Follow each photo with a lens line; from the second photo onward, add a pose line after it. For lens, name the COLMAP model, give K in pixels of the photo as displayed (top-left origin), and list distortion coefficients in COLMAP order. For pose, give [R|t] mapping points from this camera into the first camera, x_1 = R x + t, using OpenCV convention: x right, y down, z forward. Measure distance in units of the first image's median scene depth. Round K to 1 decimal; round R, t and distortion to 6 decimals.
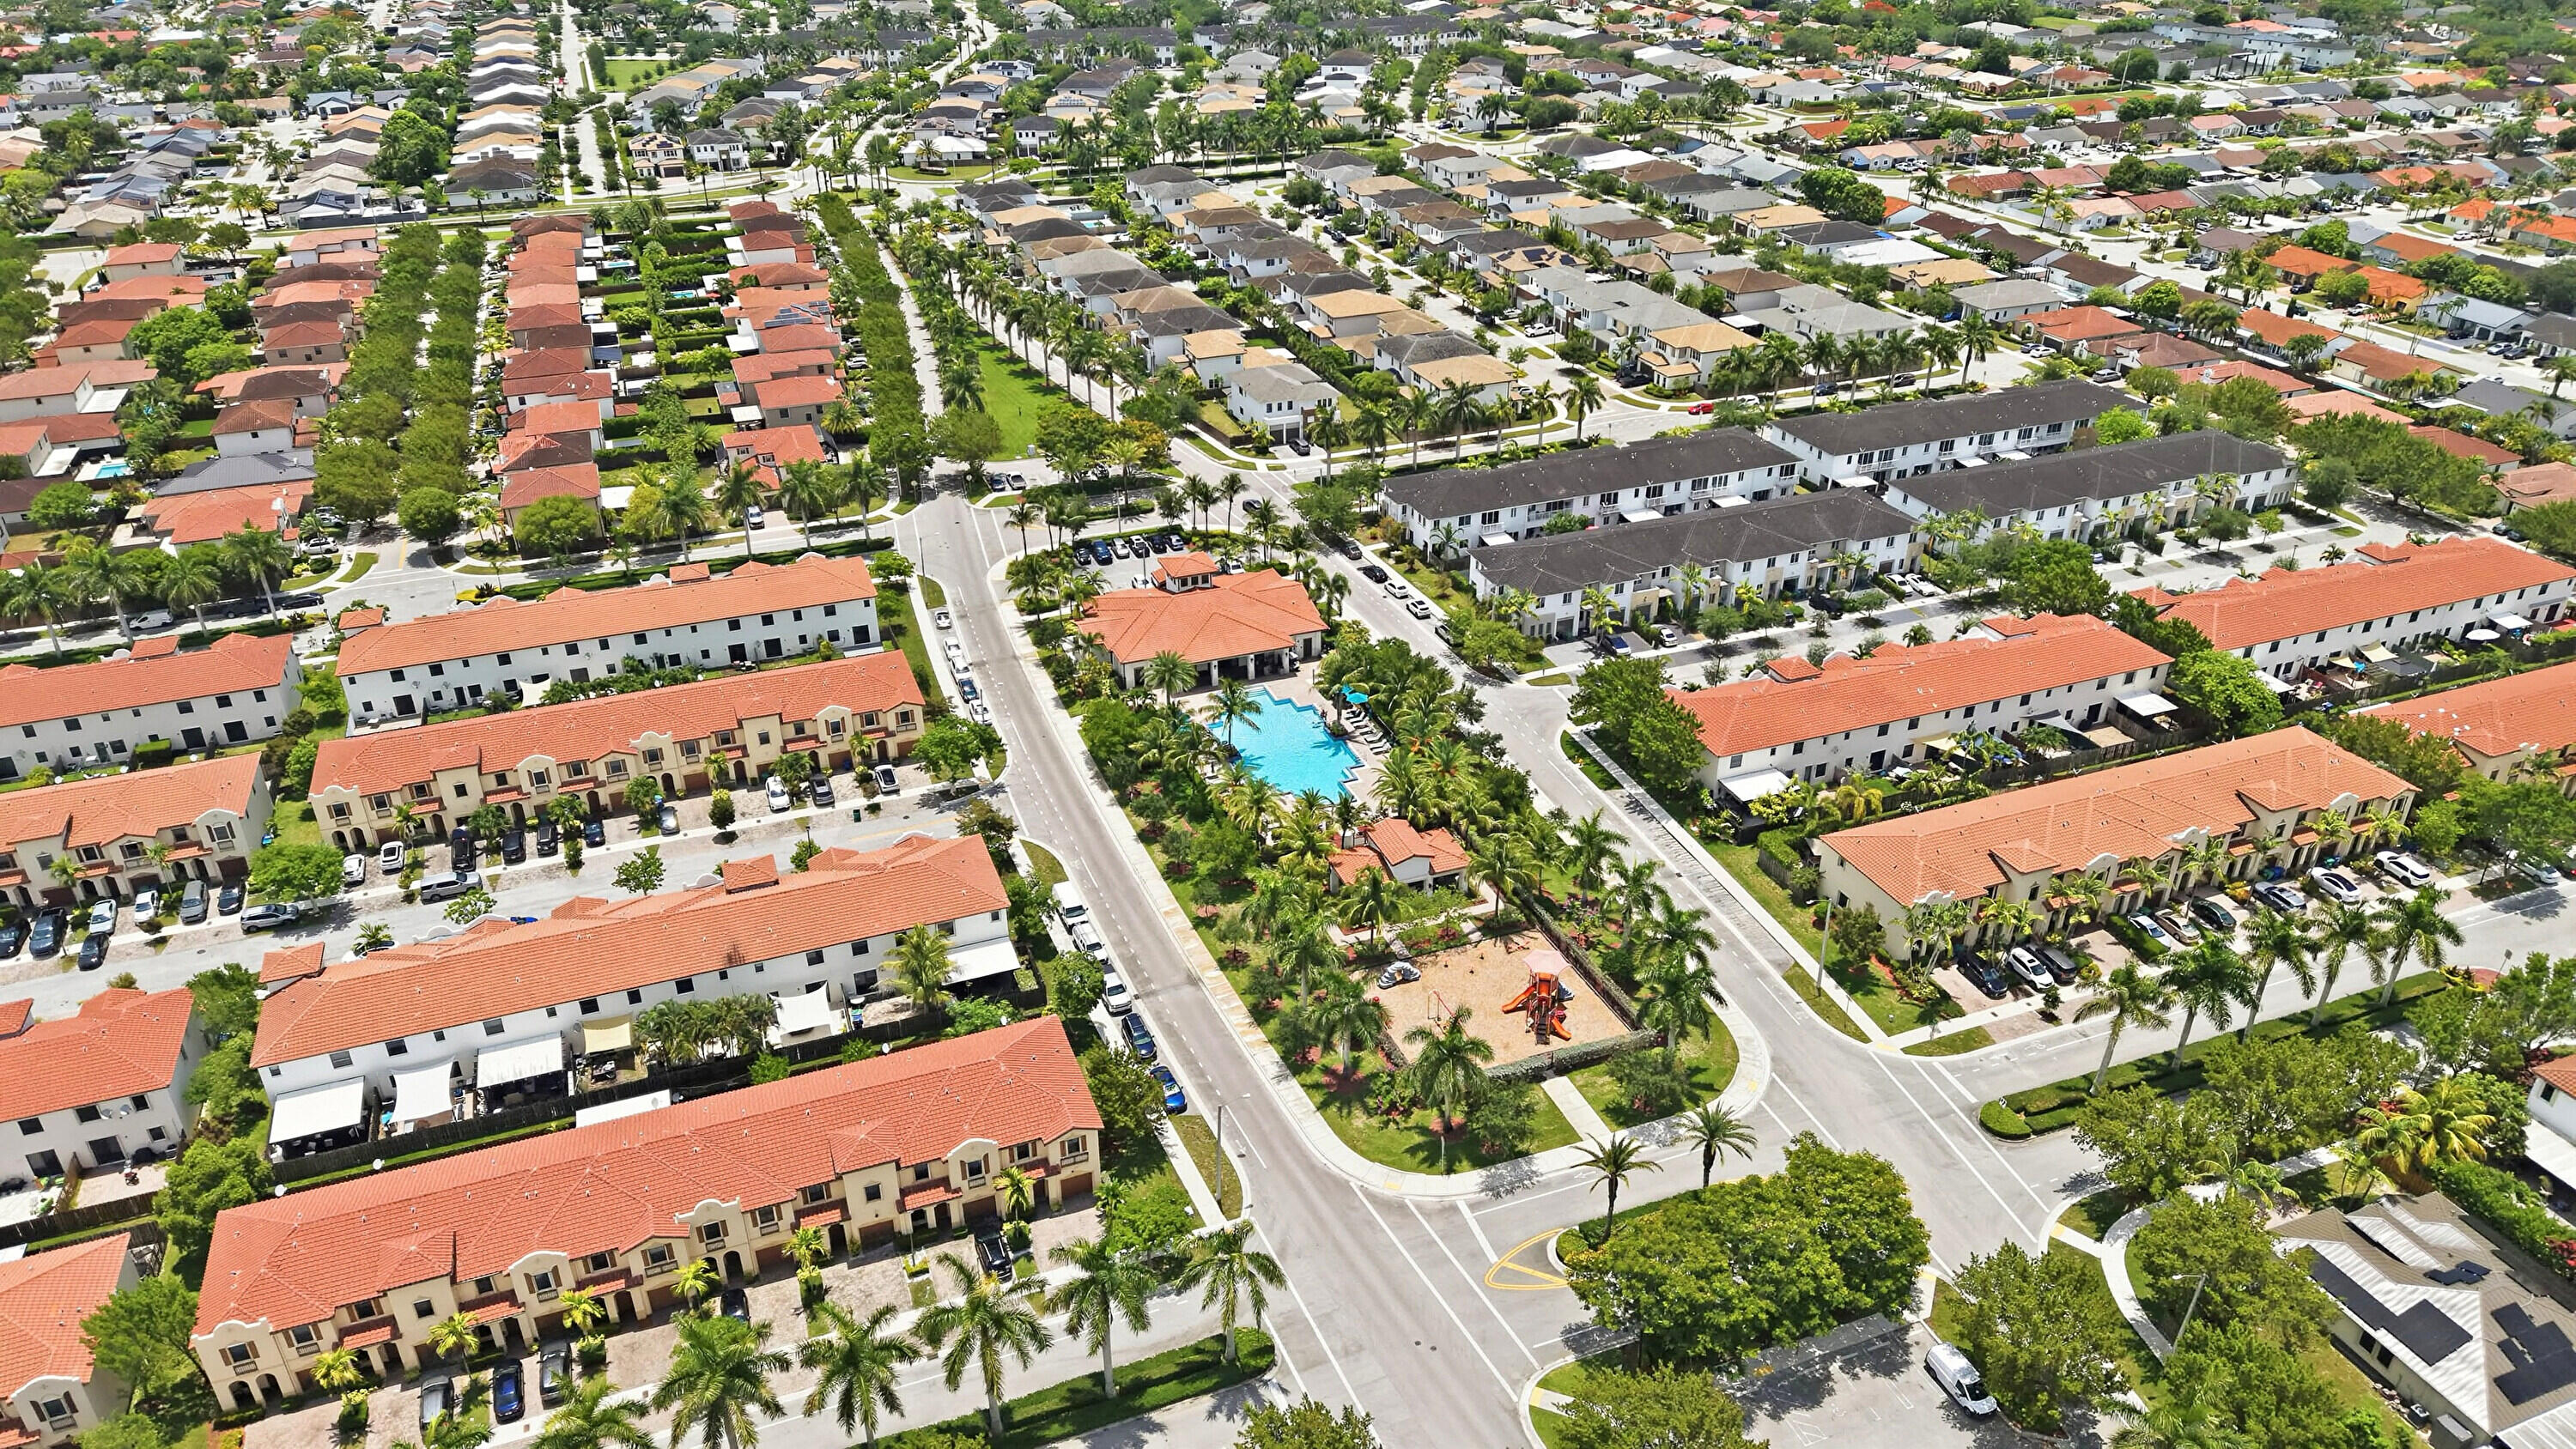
lens RADIAL K [[1725.0, 0, 1288.0], [0, 1725.0, 724.5], [0, 0, 1]] dist [0.037956, -0.039866]
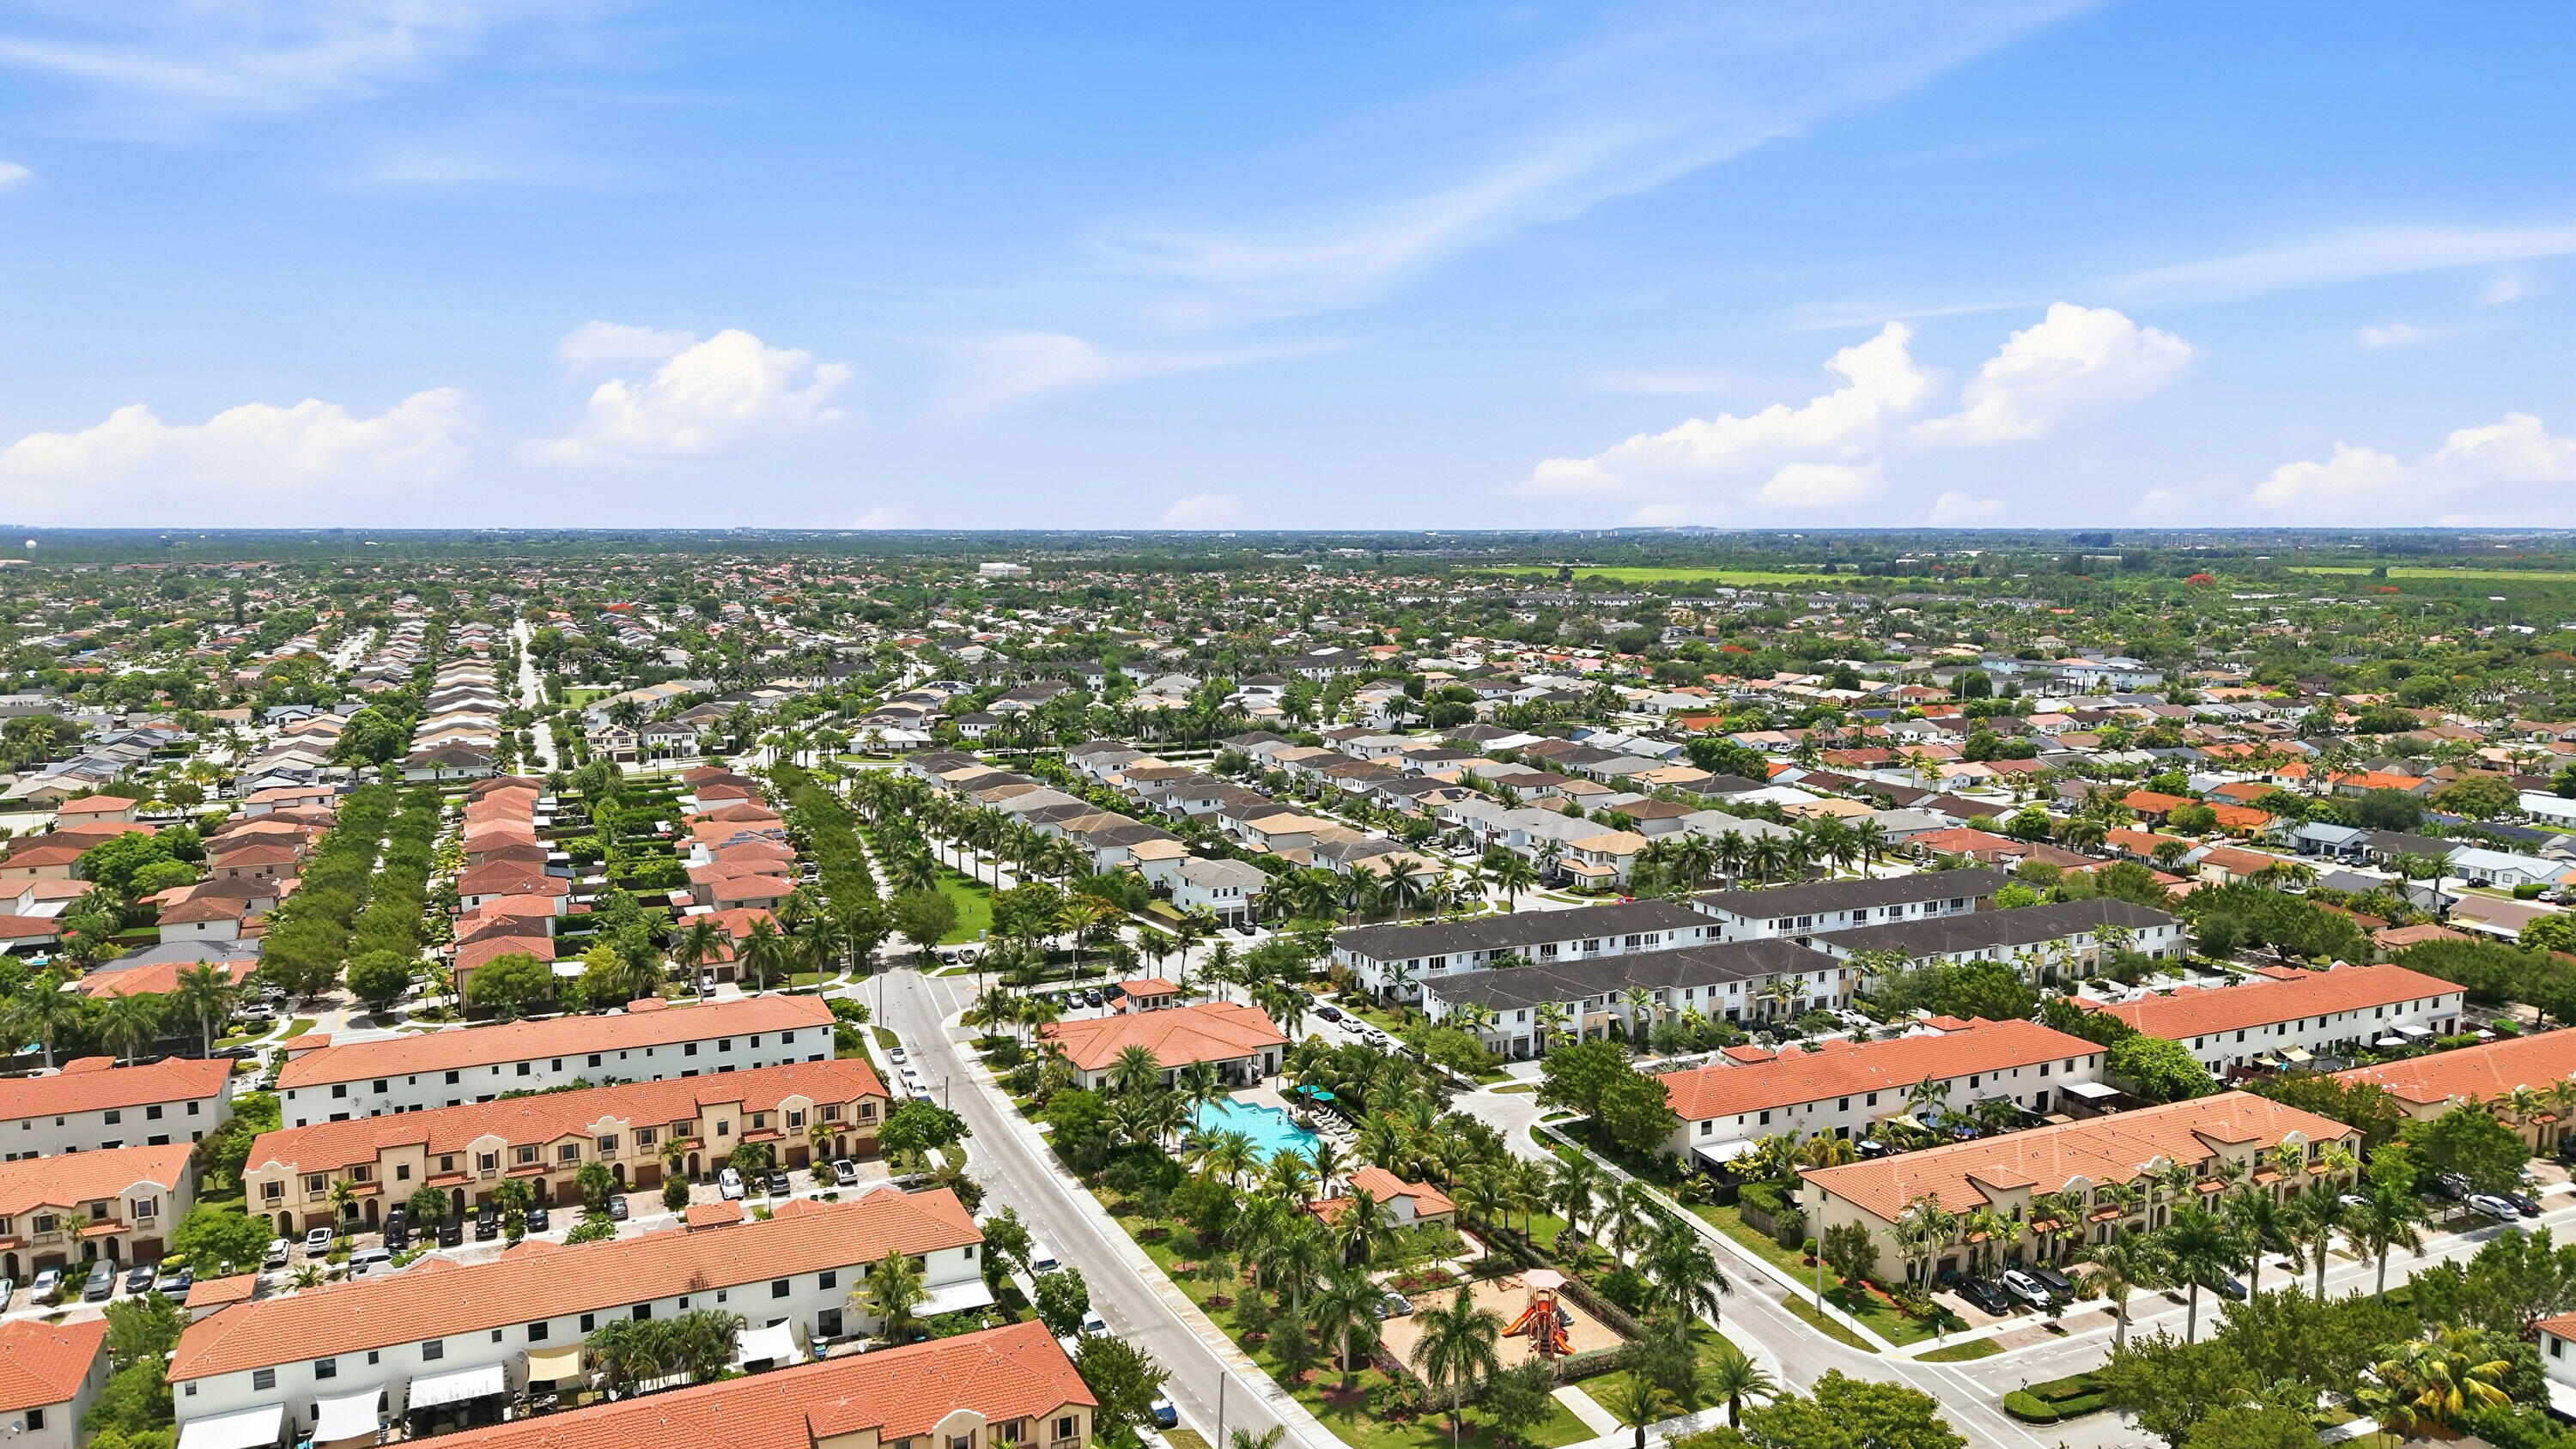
lens RADIAL K [[1751.0, 0, 1287.5], [0, 1751.0, 713.4], [0, 0, 1]] dist [0.032674, -0.030596]
pose [[0.998380, -0.002402, 0.056840, -0.032821], [0.023893, 0.924429, -0.380604, 0.144172], [-0.051630, 0.381346, 0.922990, -0.018413]]
